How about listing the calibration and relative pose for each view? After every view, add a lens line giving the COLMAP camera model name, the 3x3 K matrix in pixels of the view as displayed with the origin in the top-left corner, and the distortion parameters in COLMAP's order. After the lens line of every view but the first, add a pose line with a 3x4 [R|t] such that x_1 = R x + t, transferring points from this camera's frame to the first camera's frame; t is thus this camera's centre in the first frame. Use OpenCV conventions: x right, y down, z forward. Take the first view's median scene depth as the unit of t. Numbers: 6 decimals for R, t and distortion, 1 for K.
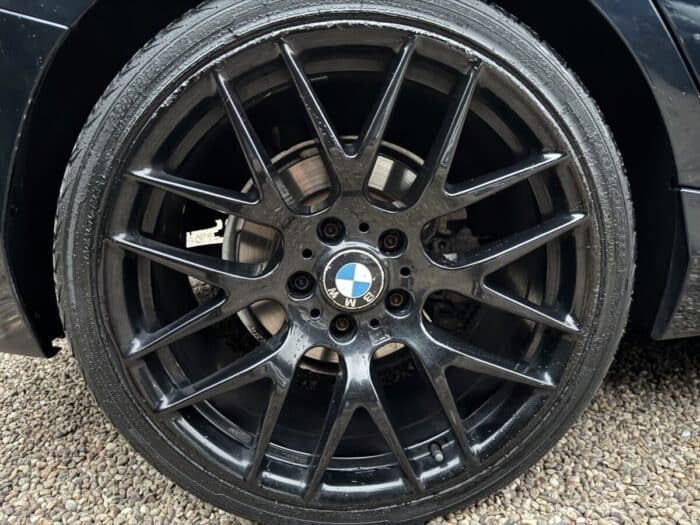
lens RADIAL K [[490.7, 0, 350.0], [0, 490.7, 262.5], [0, 0, 1]] dist [0.035508, -0.059039]
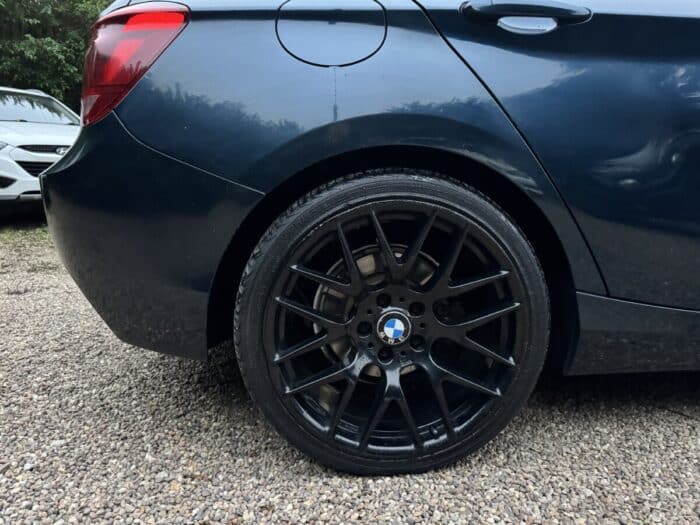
lens RADIAL K [[490.7, 0, 350.0], [0, 490.7, 262.5], [0, 0, 1]] dist [0.035508, -0.059039]
pose [[0.997242, 0.071788, 0.018820, -0.200686], [-0.070449, 0.995452, -0.064122, -0.077084], [-0.023338, 0.062619, 0.997765, -0.790443]]
